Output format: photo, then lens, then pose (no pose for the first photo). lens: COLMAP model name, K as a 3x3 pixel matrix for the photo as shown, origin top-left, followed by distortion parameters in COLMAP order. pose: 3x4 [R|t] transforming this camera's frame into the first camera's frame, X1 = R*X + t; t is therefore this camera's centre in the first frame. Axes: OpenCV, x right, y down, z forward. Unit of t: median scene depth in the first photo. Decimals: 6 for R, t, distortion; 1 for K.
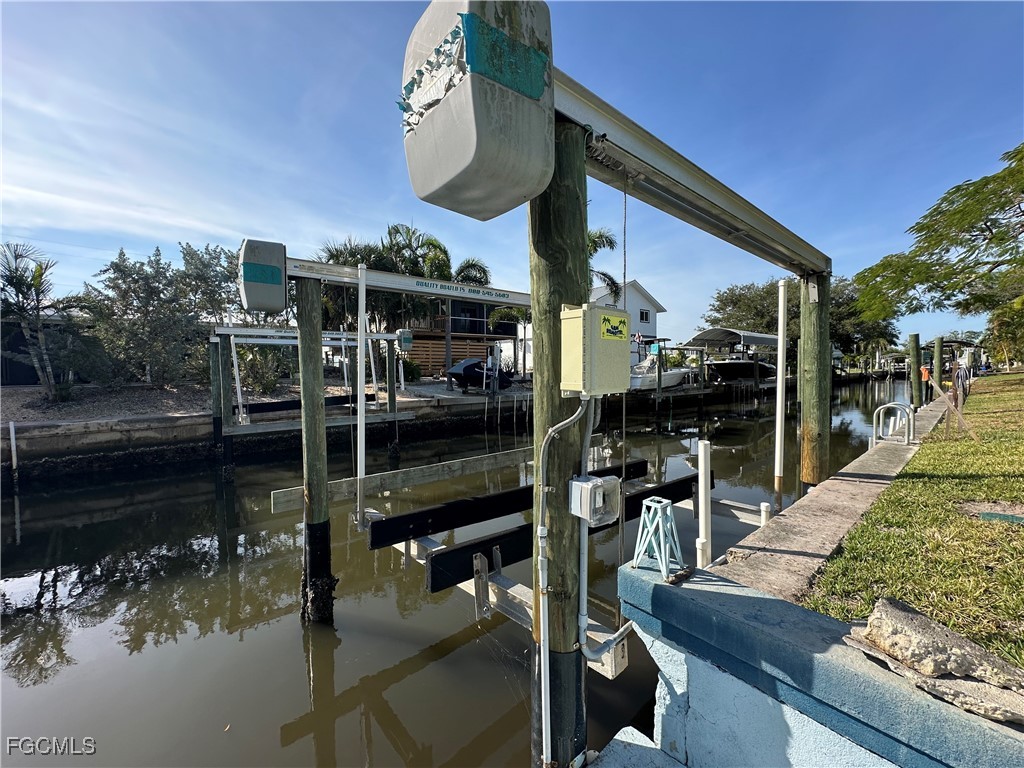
lens RADIAL K [[410.0, 0, 514.2], [0, 410.0, 383.4], [0, 0, 1]] dist [-0.000284, -0.000063]
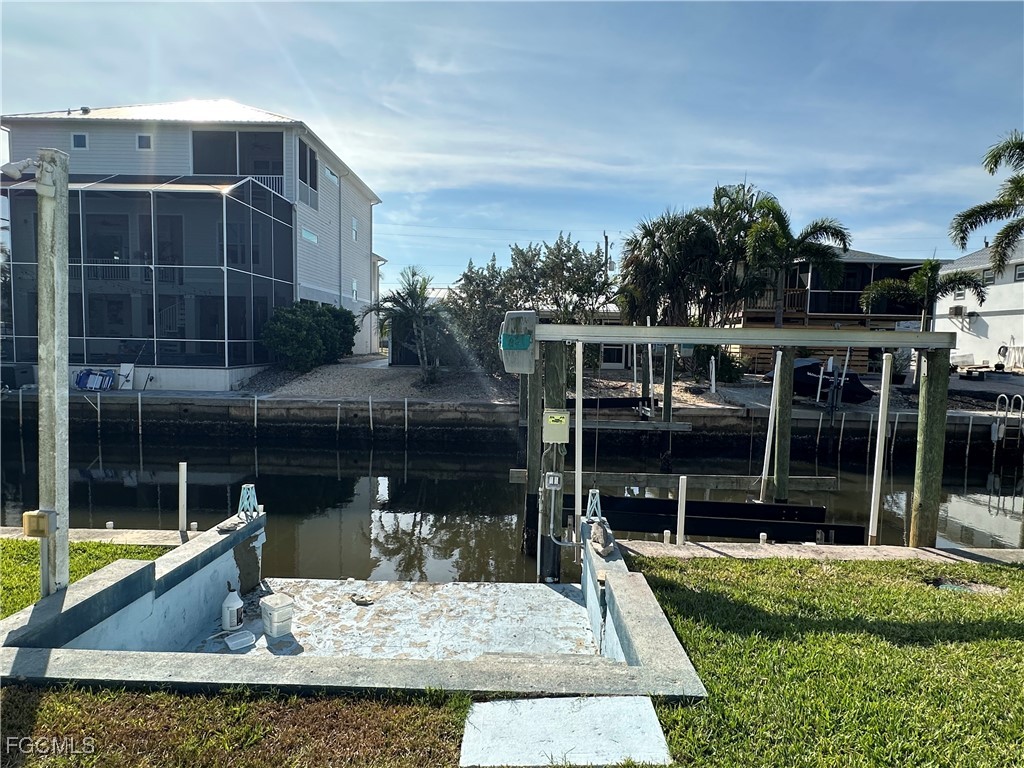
lens RADIAL K [[614.0, 0, 516.2], [0, 614.0, 387.3], [0, 0, 1]] dist [-0.002707, -0.000461]
pose [[0.761064, 0.081007, -0.643599, 0.342511], [-0.054112, 0.996642, 0.061455, -0.075567], [0.646416, -0.011945, 0.762891, -0.298981]]
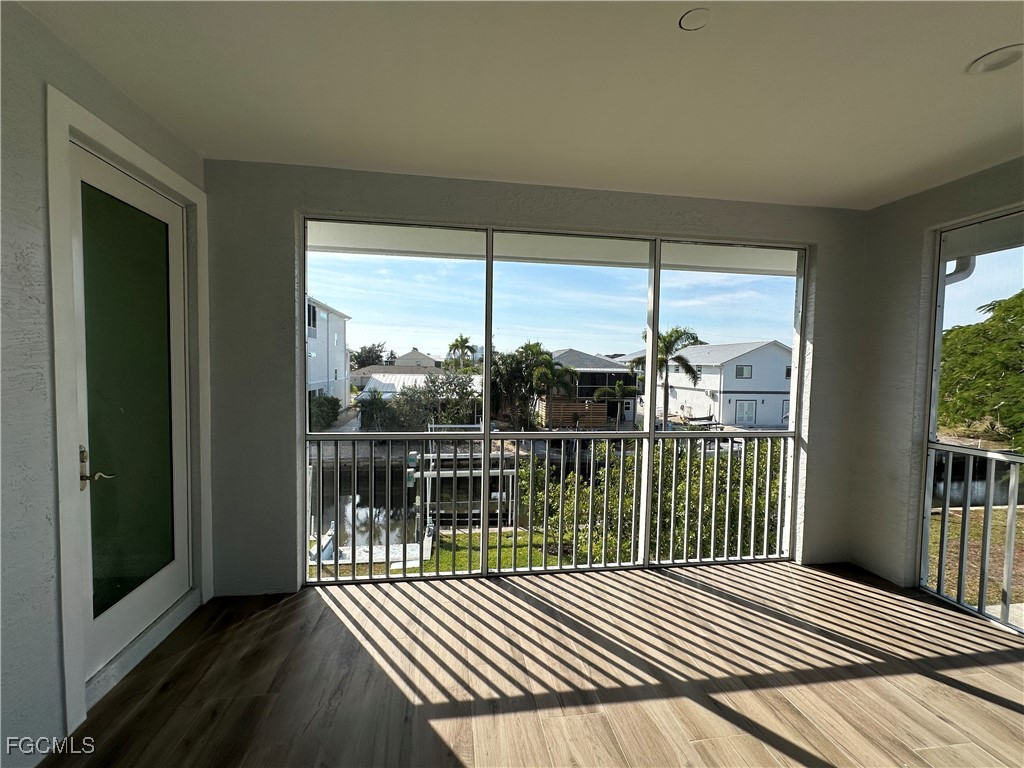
lens RADIAL K [[439.4, 0, 512.0], [0, 439.4, 384.0], [0, 0, 1]] dist [-0.002578, 0.000614]
pose [[0.849797, 0.048996, -0.524829, 0.995294], [-0.045013, 0.998779, 0.020357, -0.422089], [0.525185, 0.006325, 0.850964, -0.912204]]
